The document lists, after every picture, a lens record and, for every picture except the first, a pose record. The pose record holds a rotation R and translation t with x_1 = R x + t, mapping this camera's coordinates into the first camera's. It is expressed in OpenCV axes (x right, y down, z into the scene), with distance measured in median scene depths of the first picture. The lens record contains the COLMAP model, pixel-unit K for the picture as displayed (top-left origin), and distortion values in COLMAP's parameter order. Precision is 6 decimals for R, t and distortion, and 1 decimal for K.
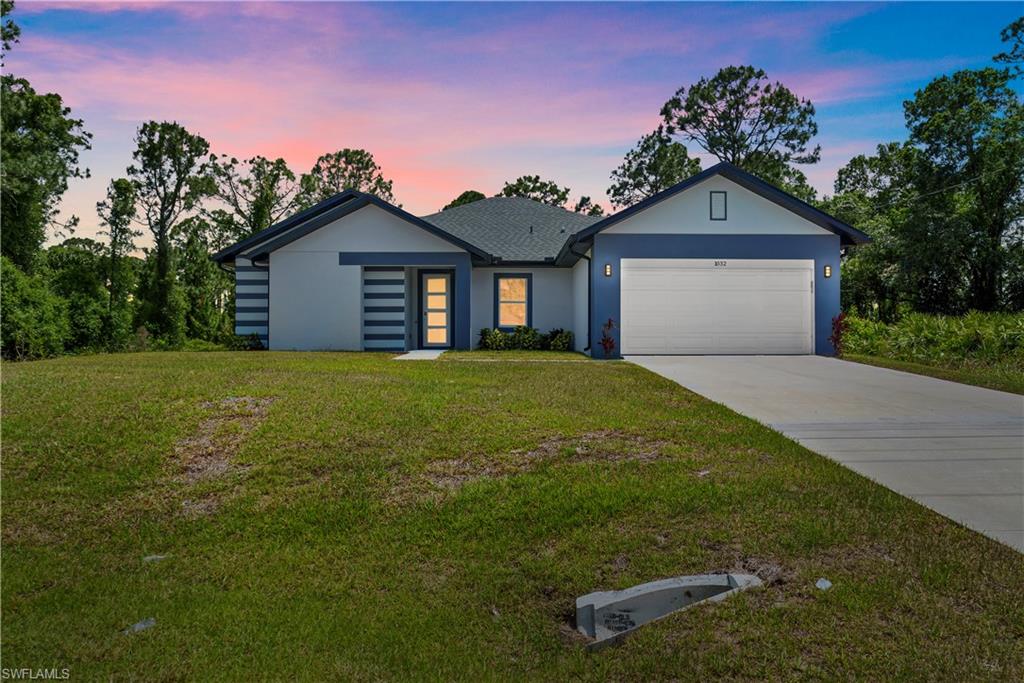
lens RADIAL K [[696.2, 0, 512.9], [0, 696.2, 338.5], [0, 0, 1]] dist [-0.015469, -0.002947]
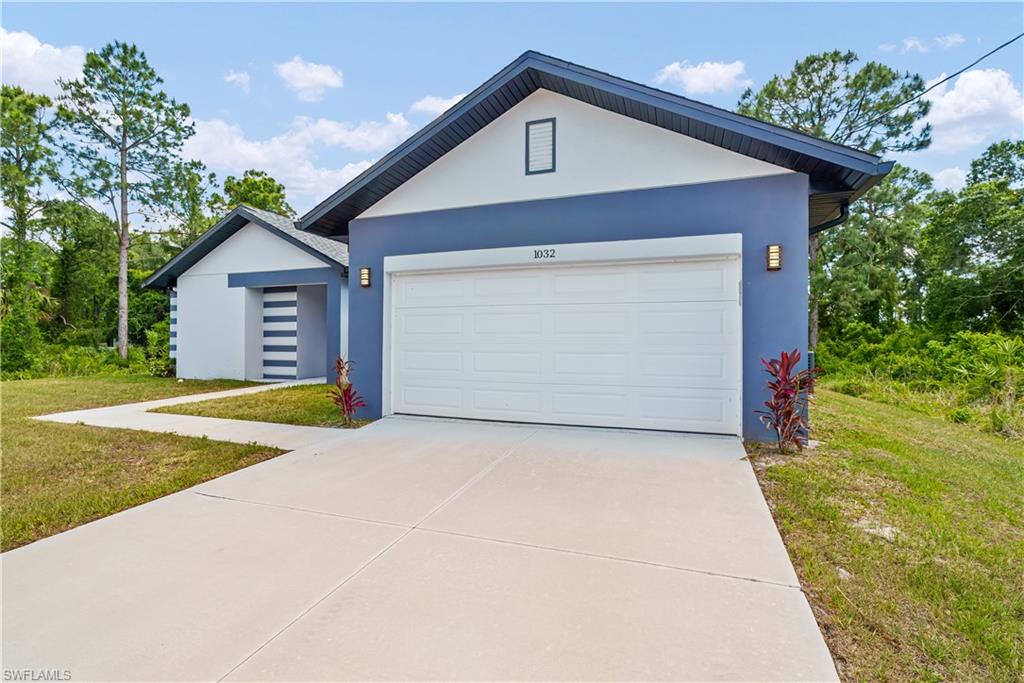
lens RADIAL K [[464.9, 0, 516.3], [0, 464.9, 345.0], [0, 0, 1]] dist [-0.004826, -0.000117]
pose [[0.929978, 0.004785, -0.367584, 0.338520], [-0.000835, 0.999940, 0.010903, -0.033797], [0.367614, -0.009833, 0.929926, 0.540269]]
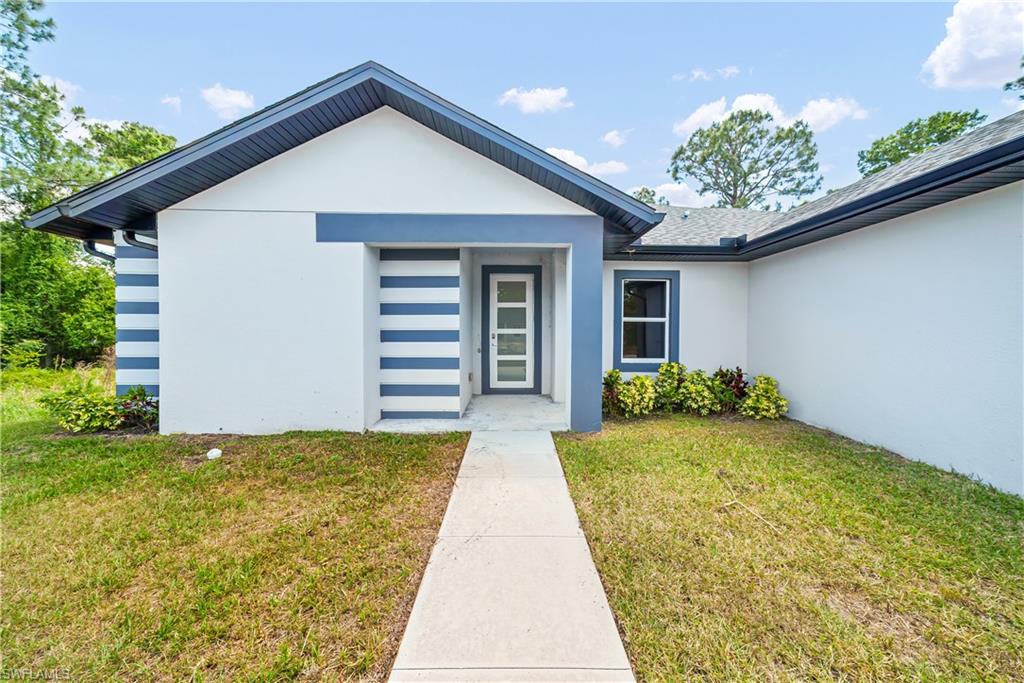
lens RADIAL K [[351.0, 0, 514.2], [0, 351.0, 334.2], [0, 0, 1]] dist [0.006065, 0.001698]
pose [[0.999884, 0.002545, -0.015037, -0.112089], [-0.002271, 0.999831, 0.018244, -0.047886], [0.015081, -0.018208, 0.999720, 0.747102]]
